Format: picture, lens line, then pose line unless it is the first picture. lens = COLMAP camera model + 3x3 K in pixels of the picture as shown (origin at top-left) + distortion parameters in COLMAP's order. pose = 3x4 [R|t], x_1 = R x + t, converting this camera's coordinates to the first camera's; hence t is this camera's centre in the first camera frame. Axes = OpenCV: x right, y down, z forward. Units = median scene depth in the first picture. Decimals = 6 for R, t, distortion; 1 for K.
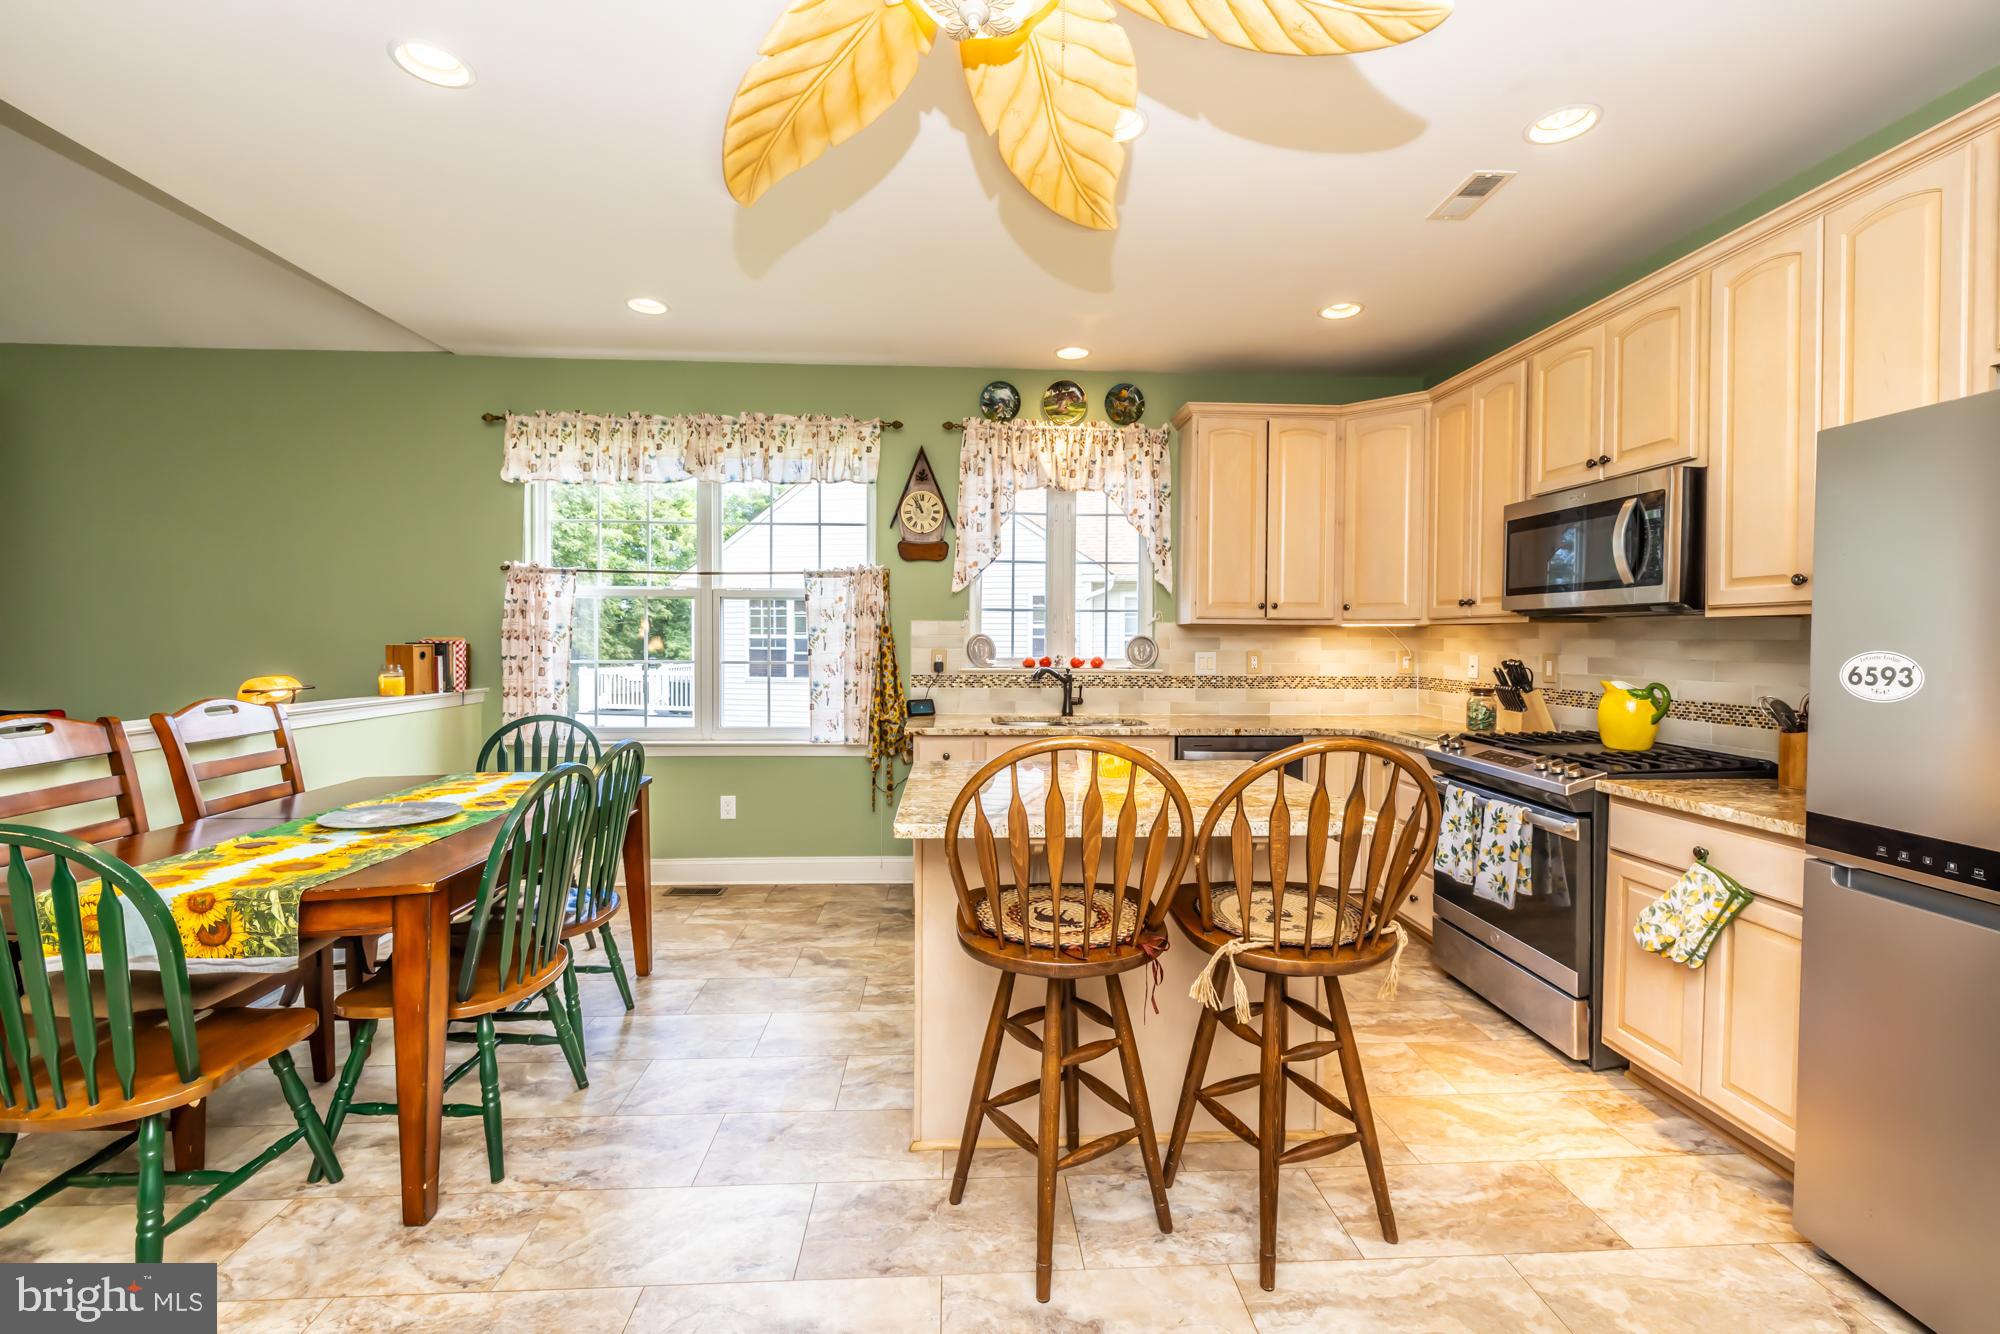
lens RADIAL K [[849.0, 0, 991.7], [0, 849.0, 651.9], [0, 0, 1]] dist [-0.000029, -0.000228]
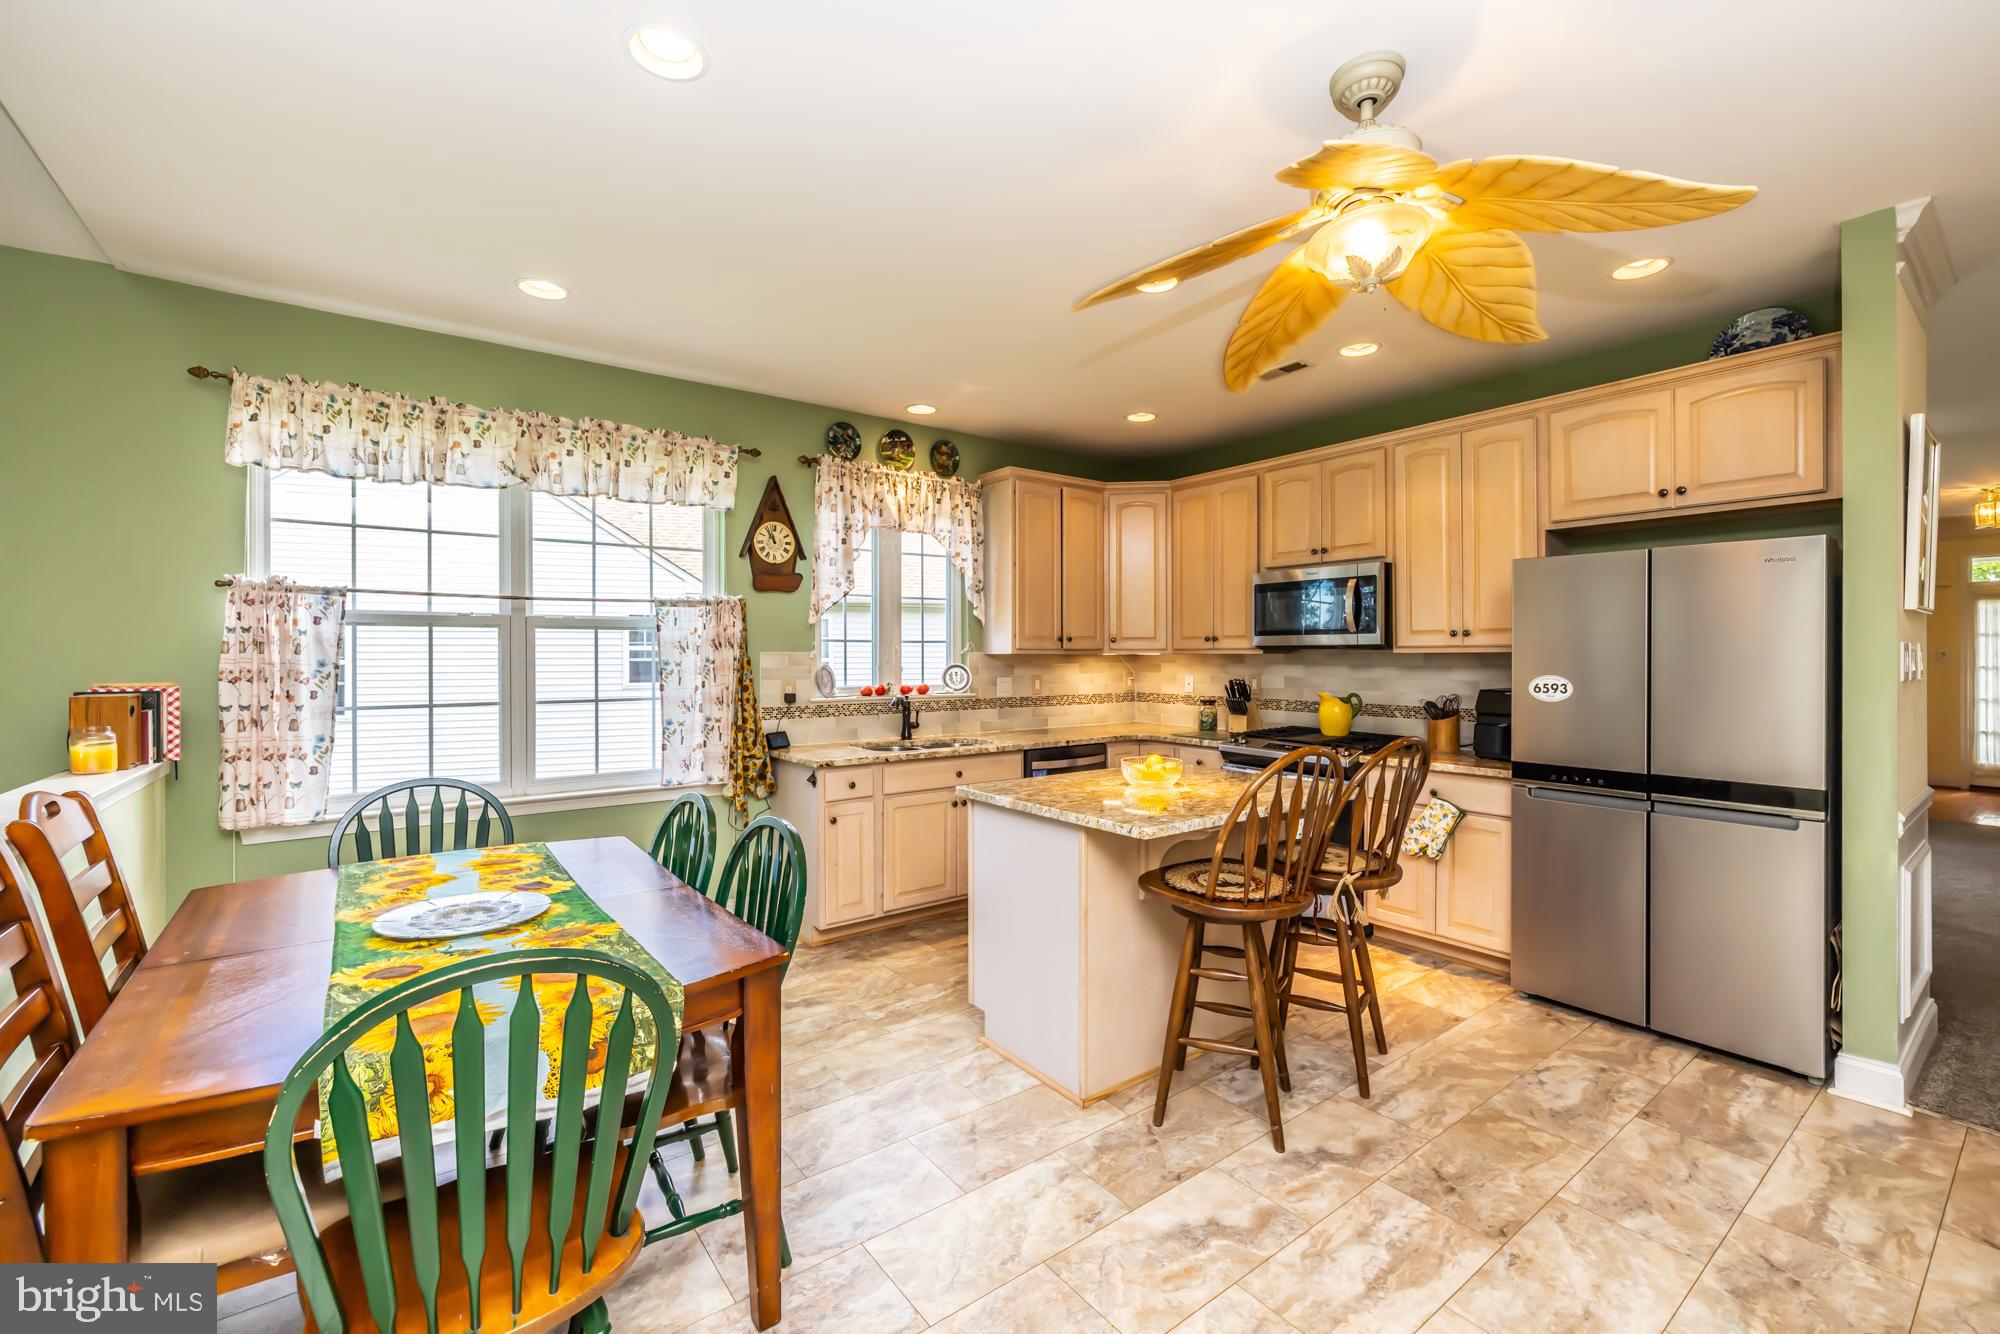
lens RADIAL K [[849.0, 0, 1005.5], [0, 849.0, 655.2], [0, 0, 1]] dist [-0.000029, -0.000228]
pose [[0.824596, -0.008240, 0.565663, -0.433644], [0.016981, 0.999804, -0.010189, -0.019305], [-0.565468, 0.018008, 0.824574, 0.033730]]
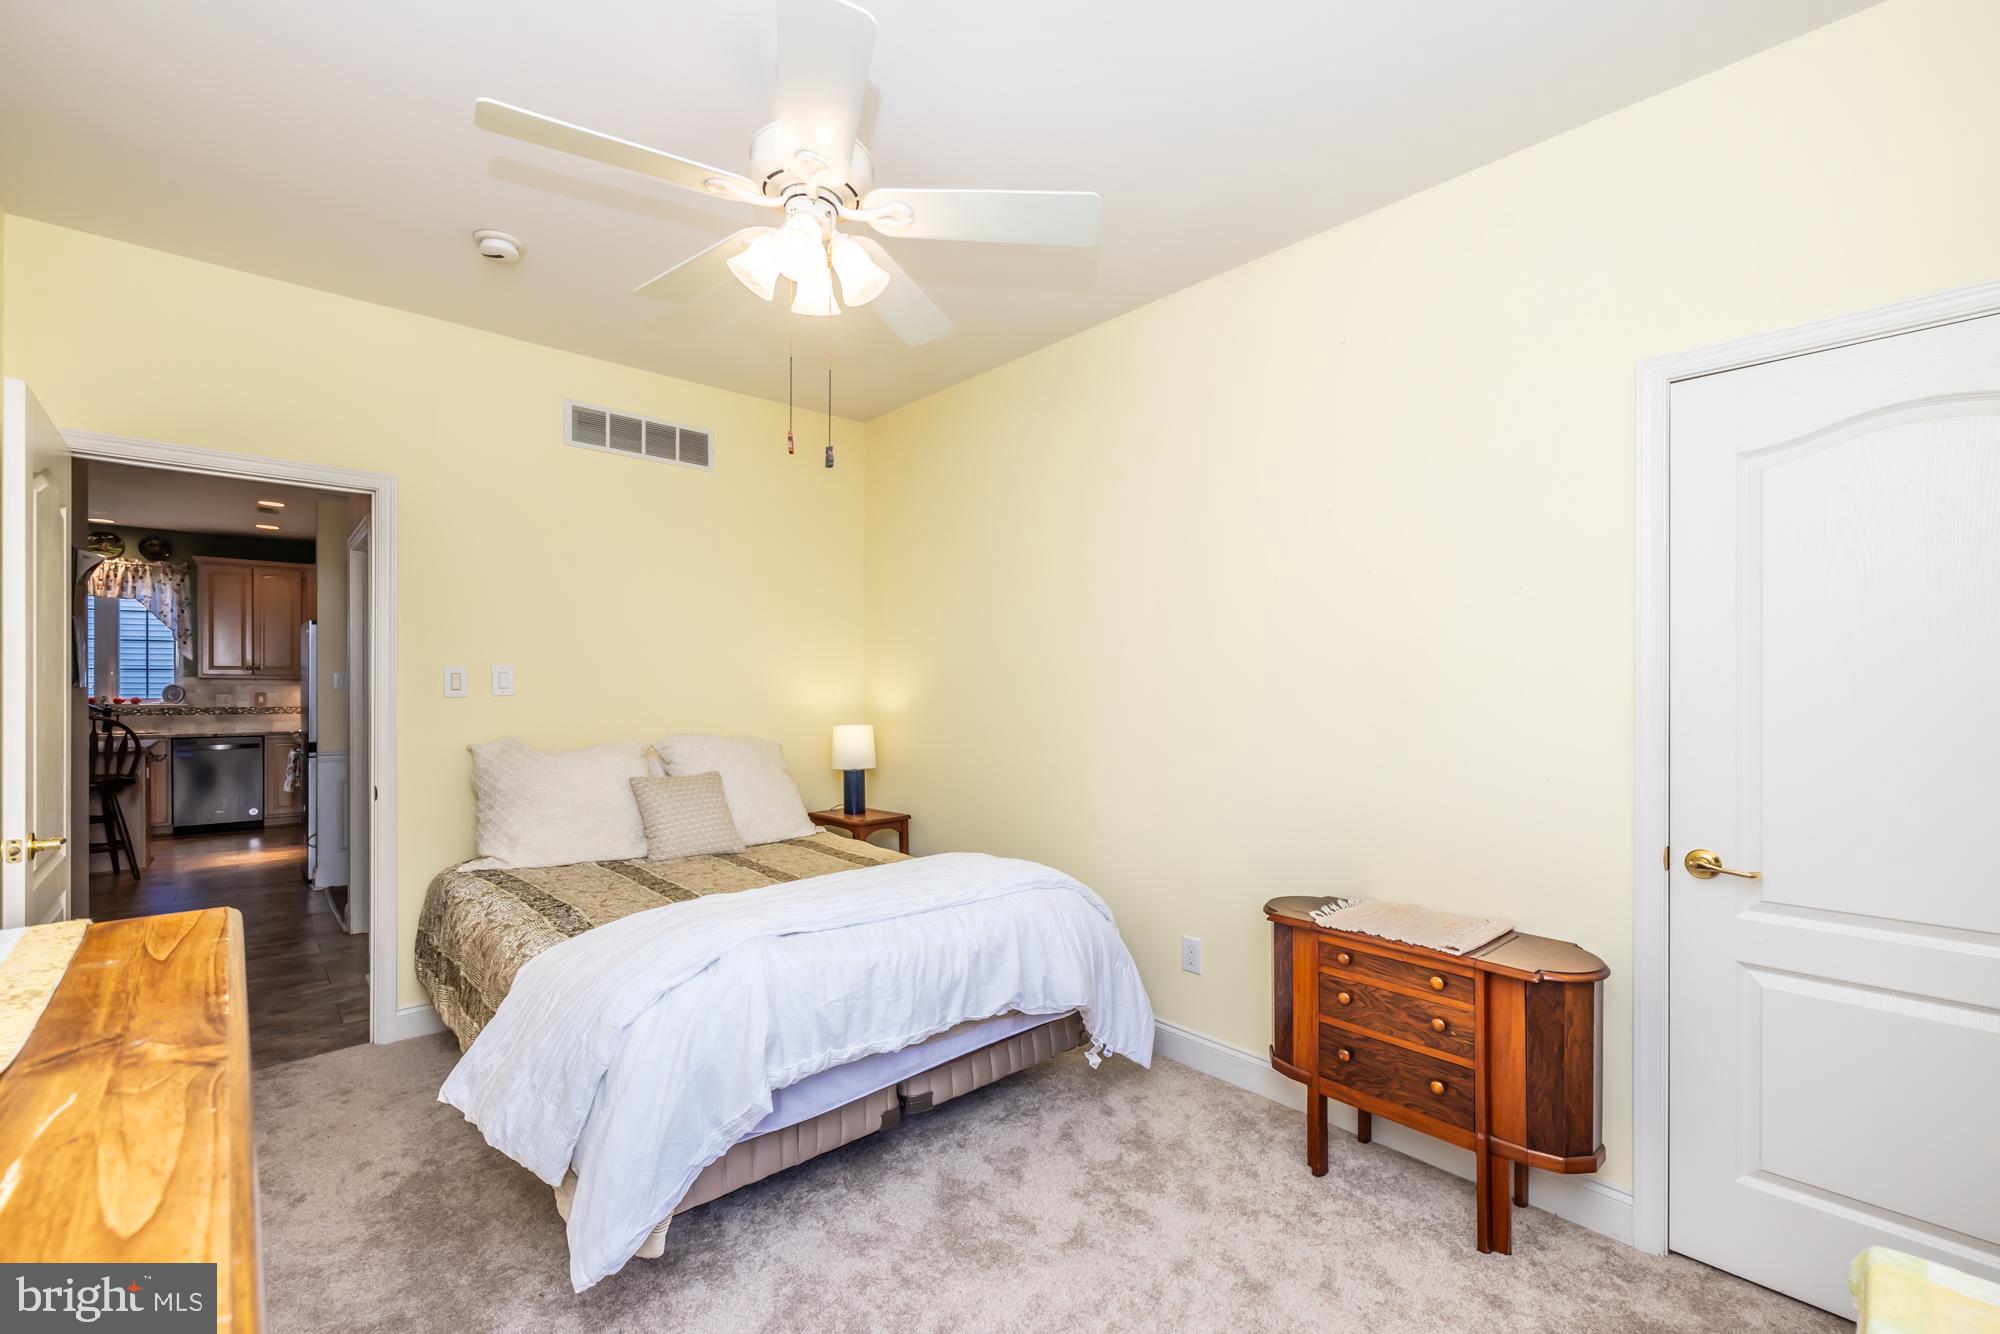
lens RADIAL K [[849.0, 0, 999.9], [0, 849.0, 684.1], [0, 0, 1]] dist [-0.000029, -0.000228]
pose [[0.779234, -0.004980, 0.626713, 0.425522], [0.015584, 0.999813, -0.011431, 0.026490], [-0.626539, 0.018674, 0.779166, -1.434988]]
